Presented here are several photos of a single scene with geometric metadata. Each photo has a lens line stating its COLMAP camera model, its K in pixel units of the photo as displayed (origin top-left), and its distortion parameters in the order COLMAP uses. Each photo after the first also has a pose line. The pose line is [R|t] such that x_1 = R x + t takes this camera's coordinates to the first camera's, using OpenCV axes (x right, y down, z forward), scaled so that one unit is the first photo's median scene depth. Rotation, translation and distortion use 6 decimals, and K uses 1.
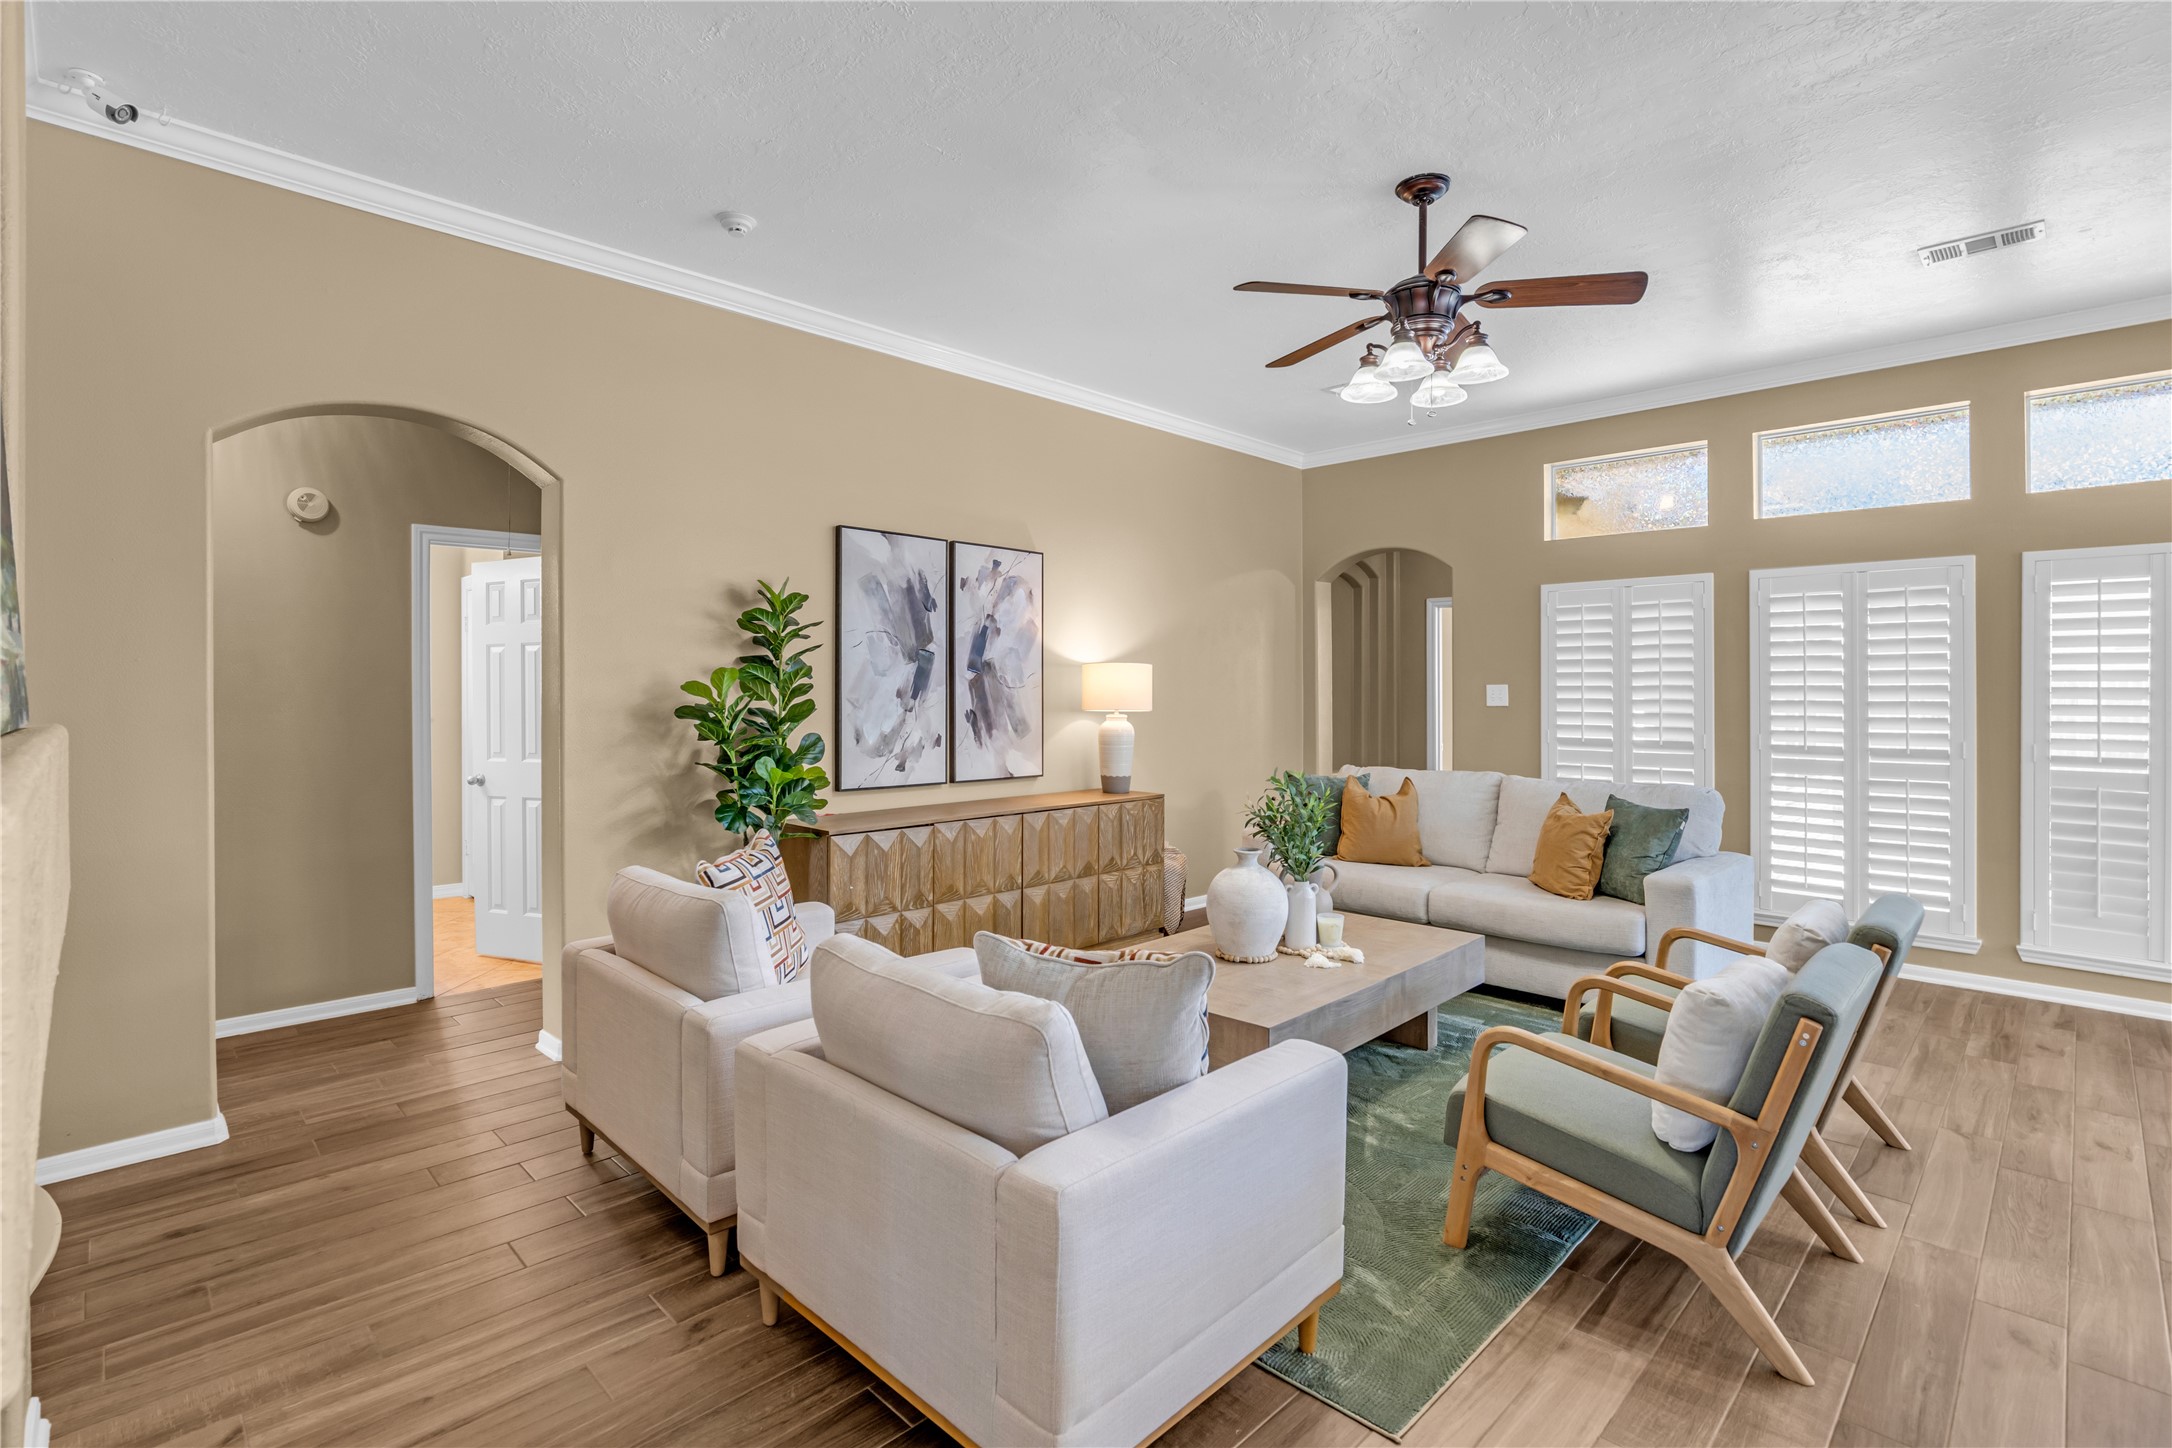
lens RADIAL K [[998.8, 0, 1082.0], [0, 998.8, 696.7], [0, 0, 1]] dist [-0.000459, 0.001034]
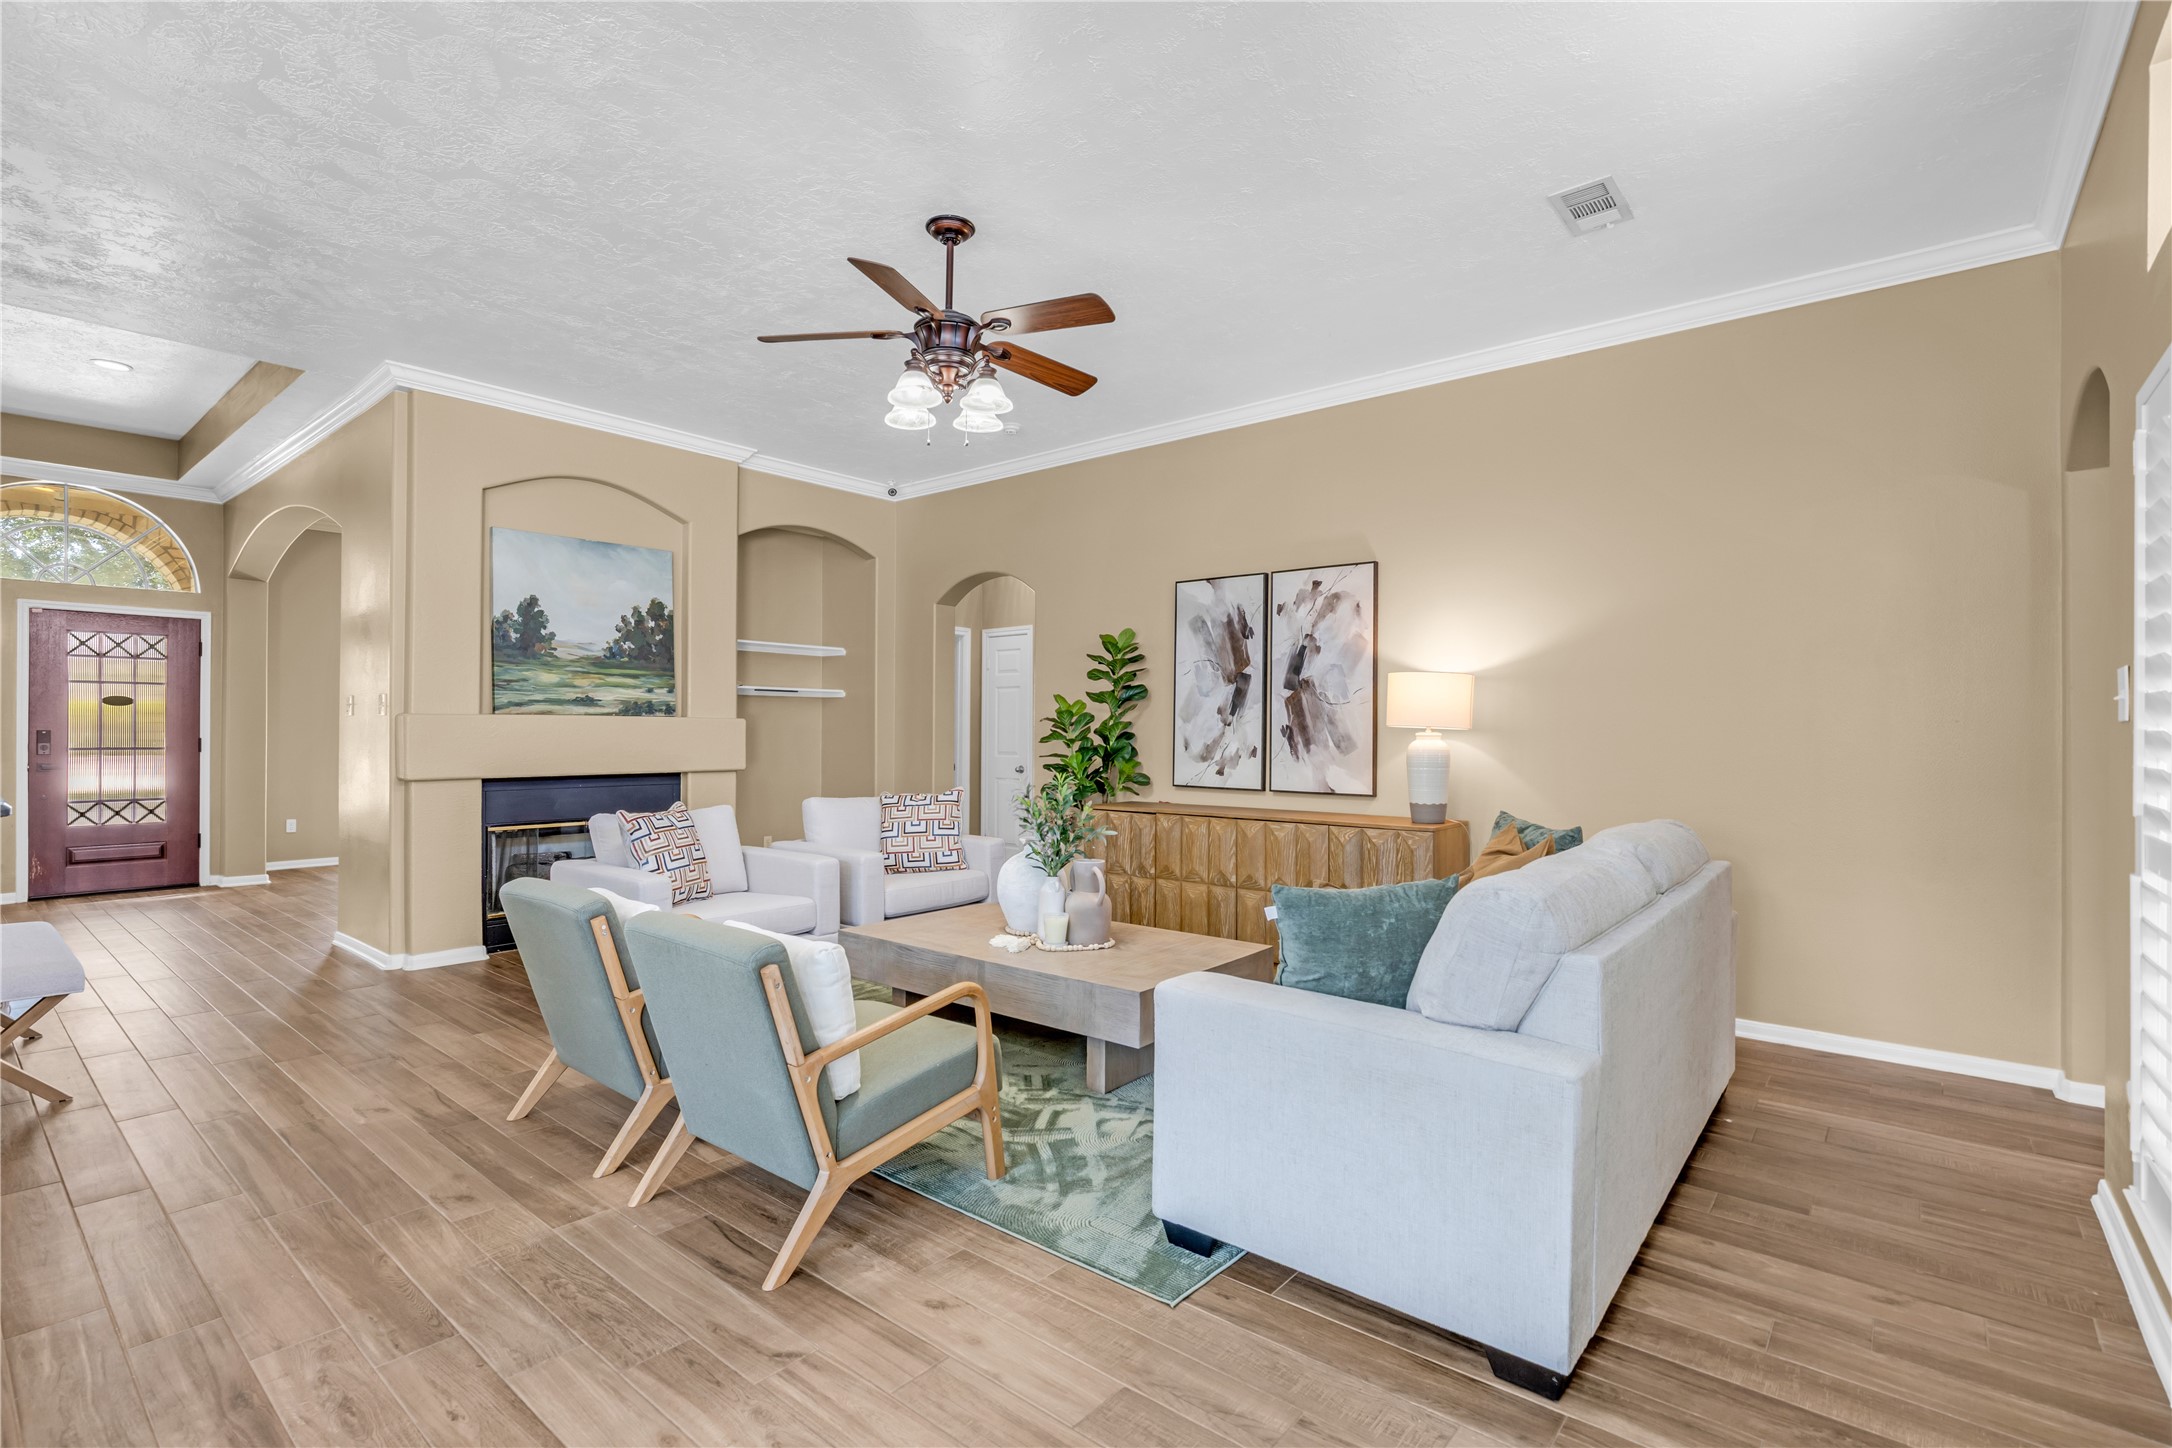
lens RADIAL K [[1000.9, 0, 1090.4], [0, 1000.9, 720.7], [0, 0, 1]] dist [-0.005183, 0.000044]
pose [[0.096008, -0.010345, -0.995327, 0.966177], [-0.012692, 0.999852, -0.011616, 0.024102], [0.995300, 0.013748, 0.095863, 0.706975]]
